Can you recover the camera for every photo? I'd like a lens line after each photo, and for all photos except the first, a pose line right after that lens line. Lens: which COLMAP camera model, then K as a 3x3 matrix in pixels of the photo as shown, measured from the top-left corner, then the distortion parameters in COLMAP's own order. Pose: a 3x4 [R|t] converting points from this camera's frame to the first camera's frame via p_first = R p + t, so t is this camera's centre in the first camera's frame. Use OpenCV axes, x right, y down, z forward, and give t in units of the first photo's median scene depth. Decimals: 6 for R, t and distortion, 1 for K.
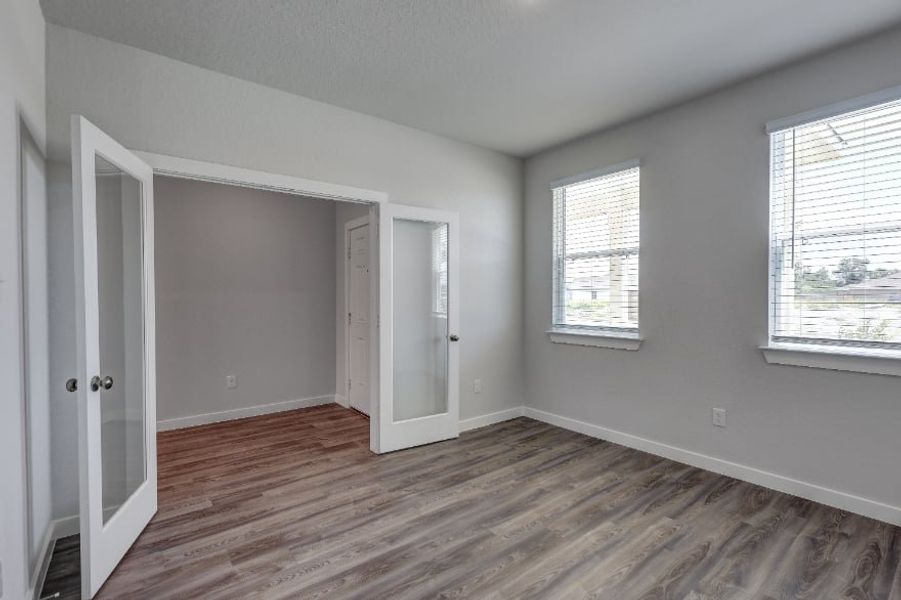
lens RADIAL K [[413.6, 0, 449.1], [0, 413.6, 300.9], [0, 0, 1]] dist [-0.000017, -0.000029]
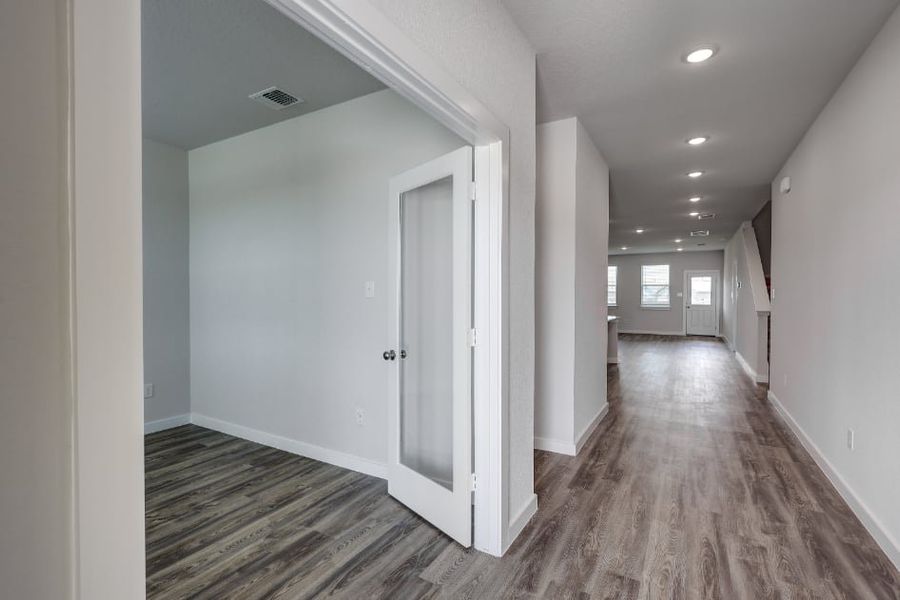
lens RADIAL K [[413.2, 0, 448.6], [0, 413.2, 300.9], [0, 0, 1]] dist [-0.000017, -0.000029]
pose [[-0.928807, 0.015130, -0.370254, -0.431971], [0.004271, 0.999537, 0.030130, -0.030451], [0.370538, 0.026404, -0.928442, 2.087527]]
